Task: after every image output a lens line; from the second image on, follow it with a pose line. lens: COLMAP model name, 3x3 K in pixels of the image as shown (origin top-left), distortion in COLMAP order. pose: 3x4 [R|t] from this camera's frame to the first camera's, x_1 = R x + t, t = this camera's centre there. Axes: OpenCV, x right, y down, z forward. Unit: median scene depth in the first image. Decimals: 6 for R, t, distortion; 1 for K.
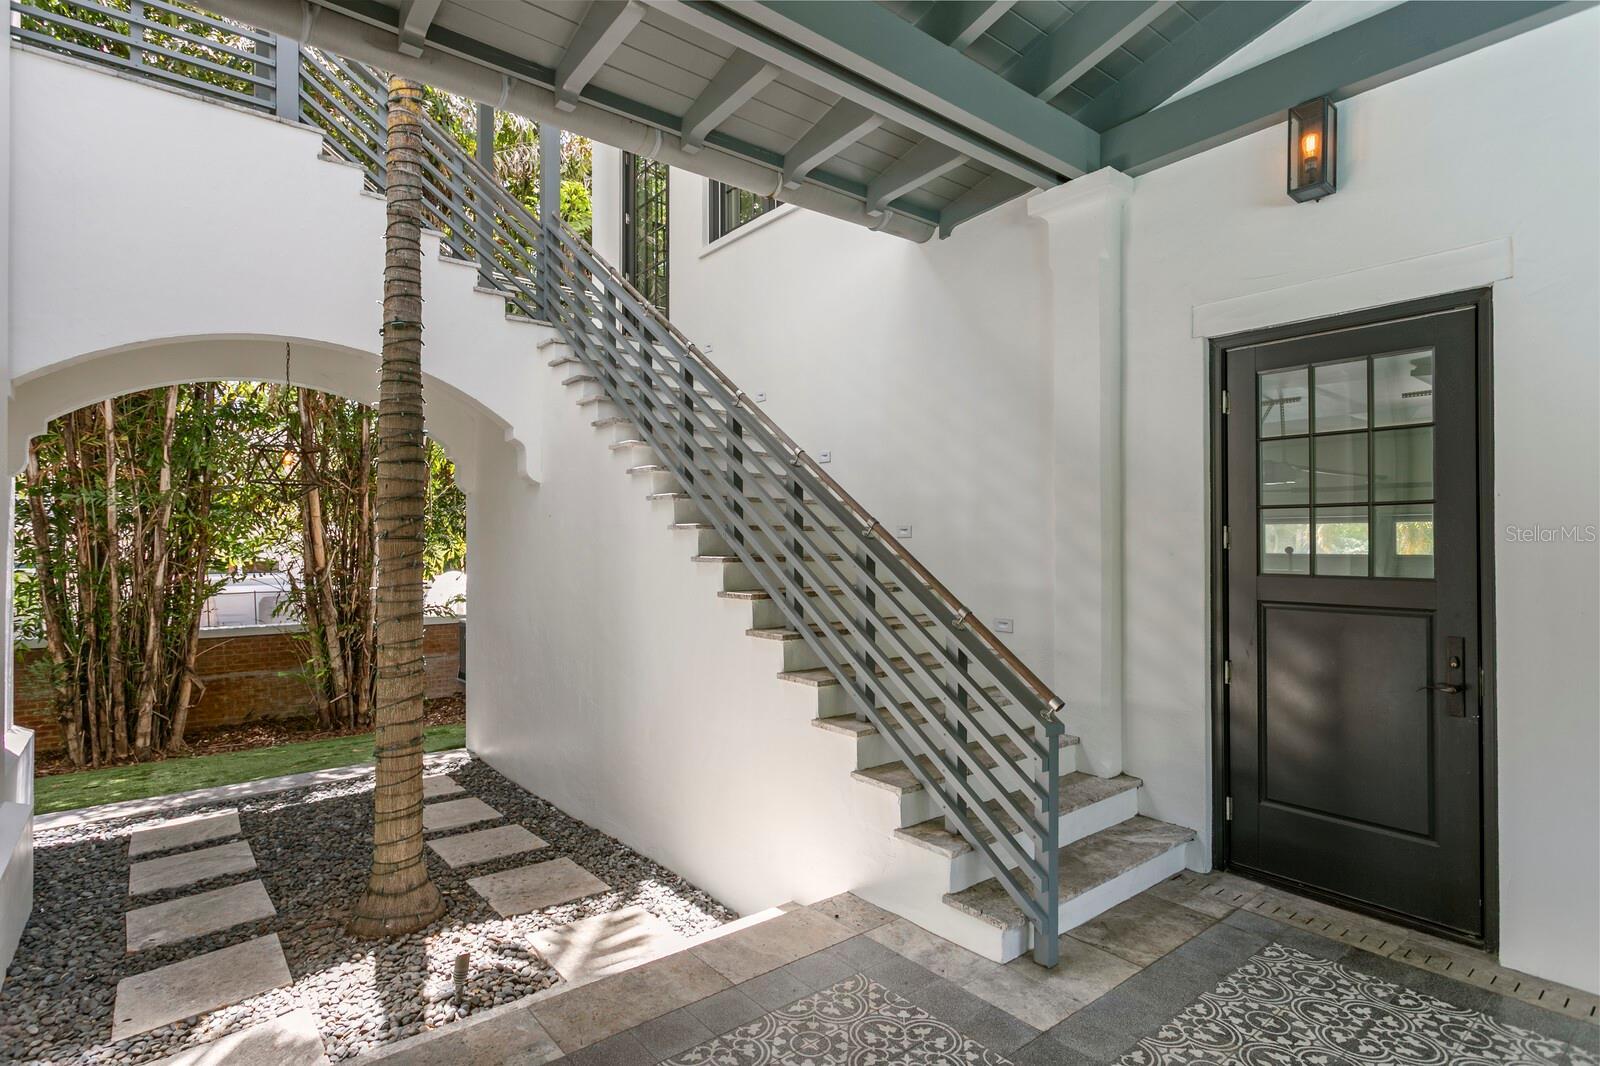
lens RADIAL K [[788.0, 0, 794.3], [0, 788.0, 543.7], [0, 0, 1]] dist [-0.011416, 0.001871]
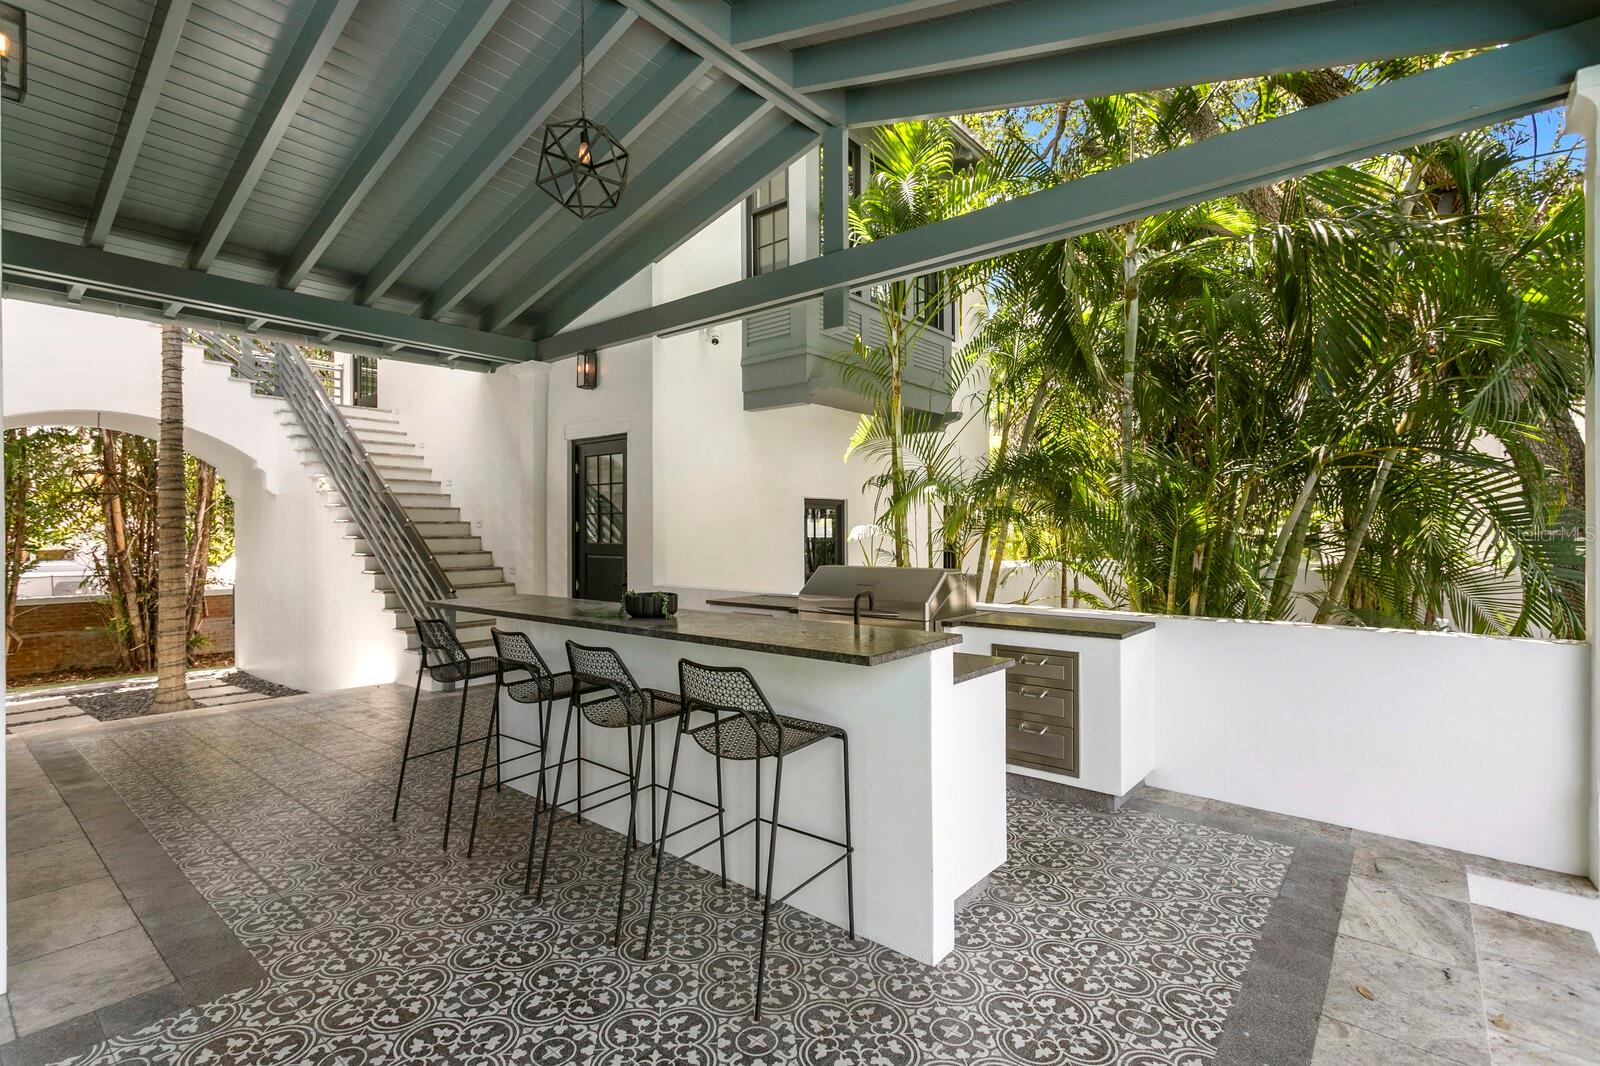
lens RADIAL K [[738.3, 0, 813.0], [0, 738.3, 524.9], [0, 0, 1]] dist [-0.009560, -0.001287]
pose [[0.976133, -0.009881, 0.216948, 0.277788], [0.010041, 0.999950, 0.000367, -0.001302], [-0.216941, 0.001820, 0.976183, -0.473065]]
